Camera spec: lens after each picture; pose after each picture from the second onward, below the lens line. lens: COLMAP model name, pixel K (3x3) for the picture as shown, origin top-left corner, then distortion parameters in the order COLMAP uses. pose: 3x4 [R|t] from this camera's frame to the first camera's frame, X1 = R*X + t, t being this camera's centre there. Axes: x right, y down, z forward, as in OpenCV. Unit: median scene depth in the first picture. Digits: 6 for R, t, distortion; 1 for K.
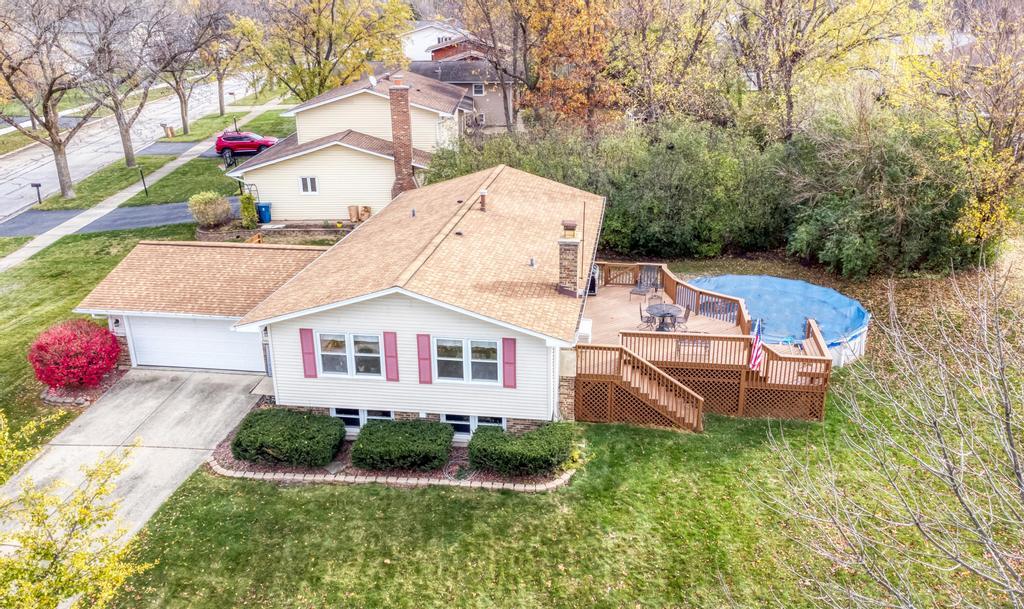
lens RADIAL K [[810.7, 0, 528.5], [0, 810.7, 299.8], [0, 0, 1]] dist [0.062751, -0.000214]
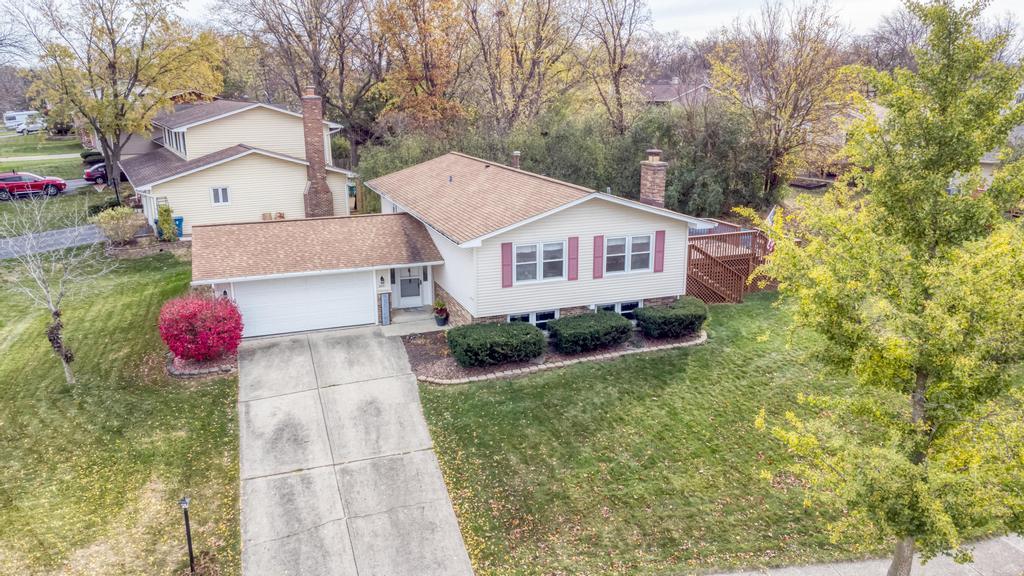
lens RADIAL K [[760.4, 0, 499.2], [0, 760.4, 289.2], [0, 0, 1]] dist [0.040844, 0.006624]
pose [[0.884615, -0.119345, 0.450791, -0.768518], [0.162197, 0.985082, -0.057493, 0.158689], [-0.437205, 0.123977, 0.890776, 0.038272]]
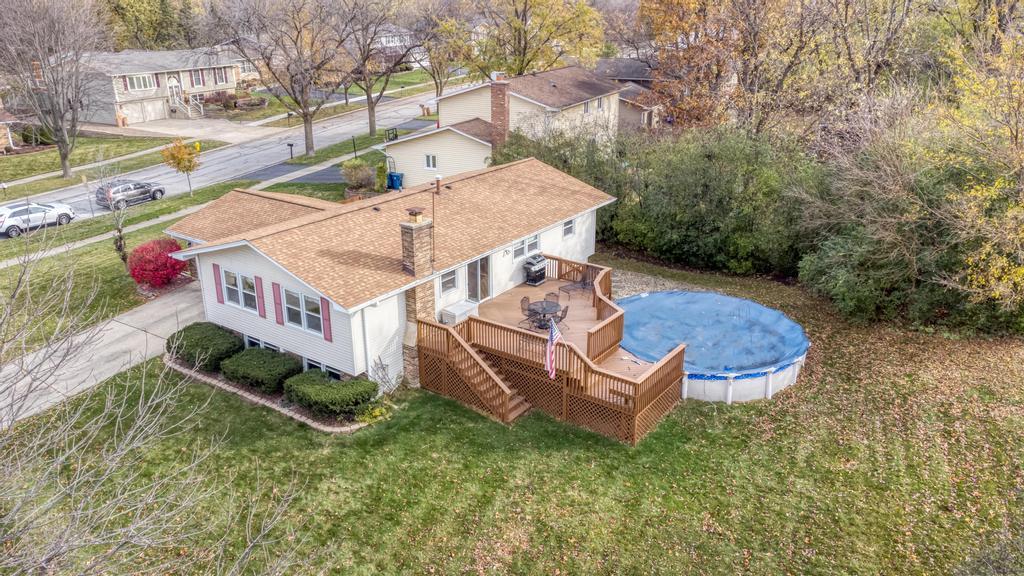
lens RADIAL K [[760.4, 0, 499.2], [0, 760.4, 289.2], [0, 0, 1]] dist [0.040844, 0.006624]
pose [[0.876922, 0.170131, -0.449514, 0.654277], [-0.164653, 0.985001, 0.051592, -0.060474], [0.451549, 0.028771, 0.891782, 0.124759]]
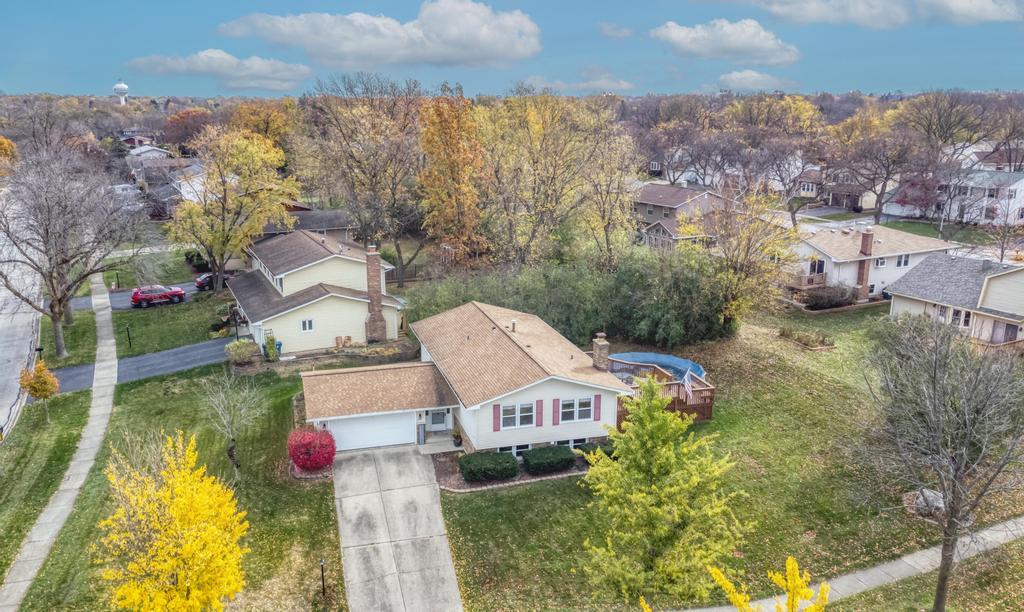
lens RADIAL K [[821.0, 0, 461.9], [0, 821.0, 282.9], [0, 0, 1]] dist [0.070170, -0.218341]
pose [[0.928667, -0.082748, 0.361567, -1.000303], [0.130477, 0.985374, -0.109611, -0.044409], [-0.347209, 0.148968, 0.925880, -0.779015]]
